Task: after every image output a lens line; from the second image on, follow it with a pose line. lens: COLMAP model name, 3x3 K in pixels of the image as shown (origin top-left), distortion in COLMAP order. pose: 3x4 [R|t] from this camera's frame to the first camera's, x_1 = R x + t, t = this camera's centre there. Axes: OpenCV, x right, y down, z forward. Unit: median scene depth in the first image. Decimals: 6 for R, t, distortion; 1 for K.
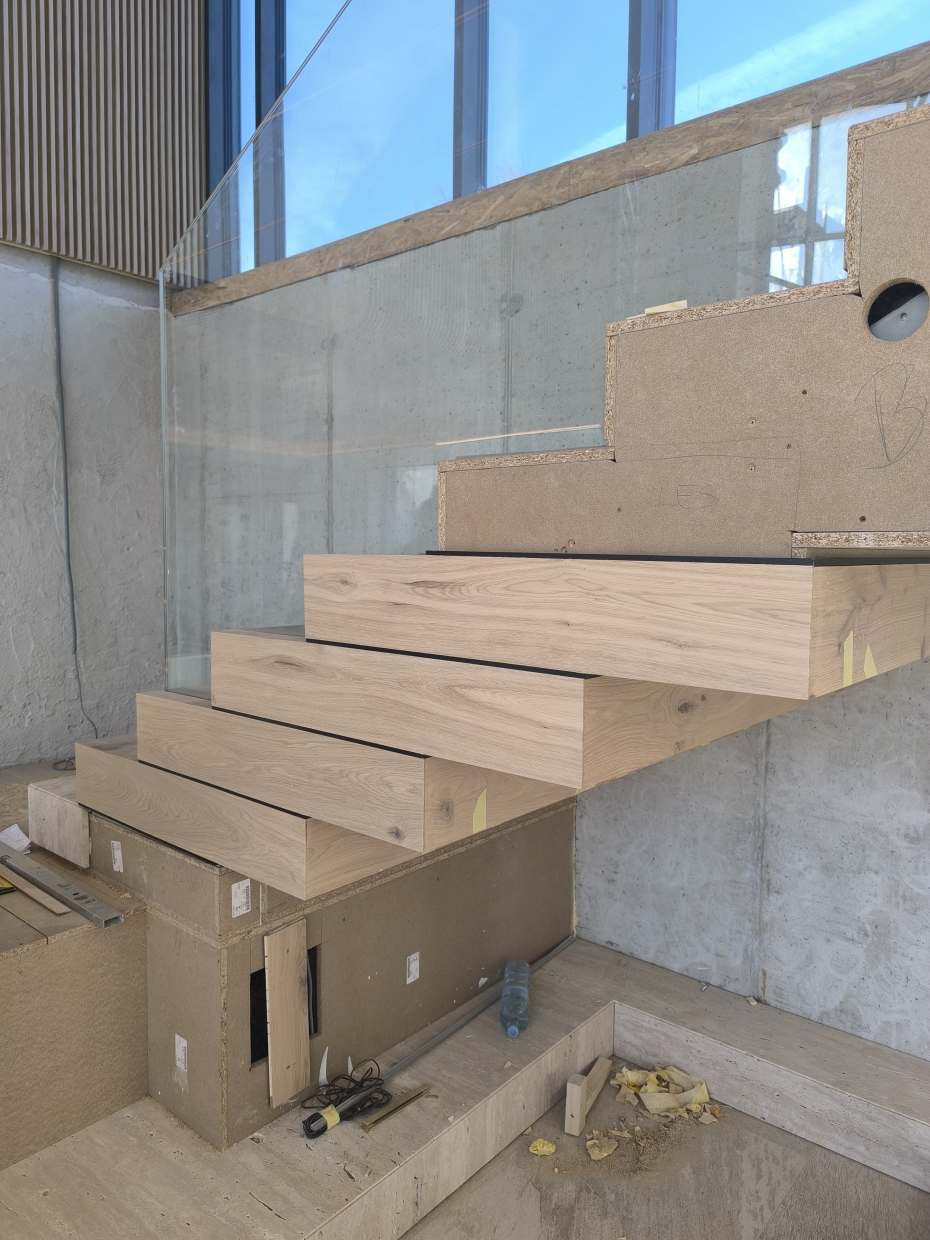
lens RADIAL K [[851.5, 0, 465.0], [0, 851.5, 620.0], [0, 0, 1]] dist [0.036563, -0.040806]
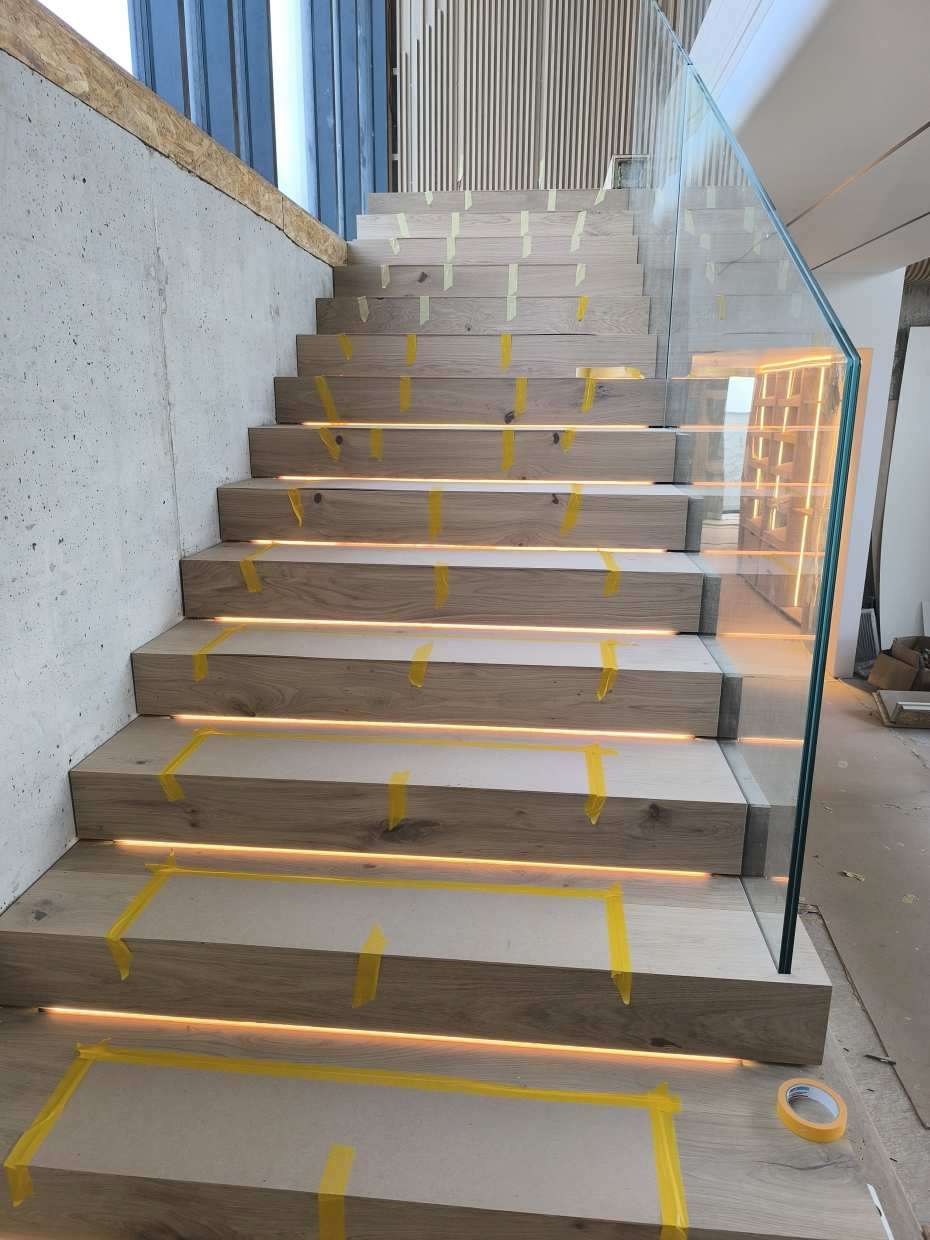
lens RADIAL K [[851.5, 0, 465.0], [0, 851.5, 620.0], [0, 0, 1]] dist [0.036563, -0.040806]
pose [[-0.571405, -0.218497, 0.791047, -0.578278], [0.052839, 0.952111, 0.301153, -0.348449], [-0.818966, 0.213879, -0.532496, 1.278935]]
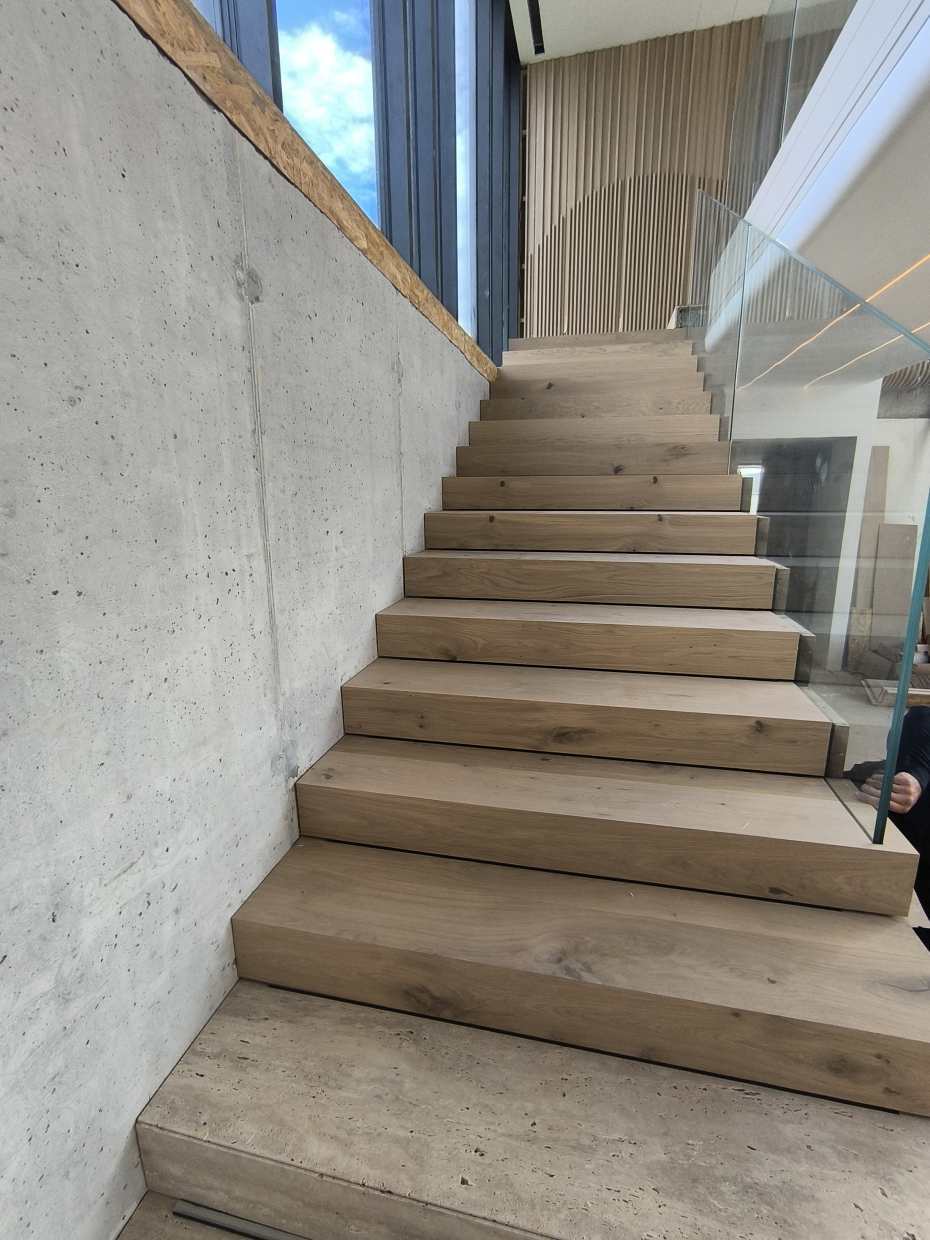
lens RADIAL K [[569.0, 0, 469.7], [0, 569.0, 612.6], [0, 0, 1]] dist [-0.043464, 0.032580]
pose [[-0.459241, -0.191440, 0.867438, -0.520700], [0.074106, 0.964841, 0.252170, -0.284736], [-0.885215, 0.180089, -0.428908, 1.342567]]
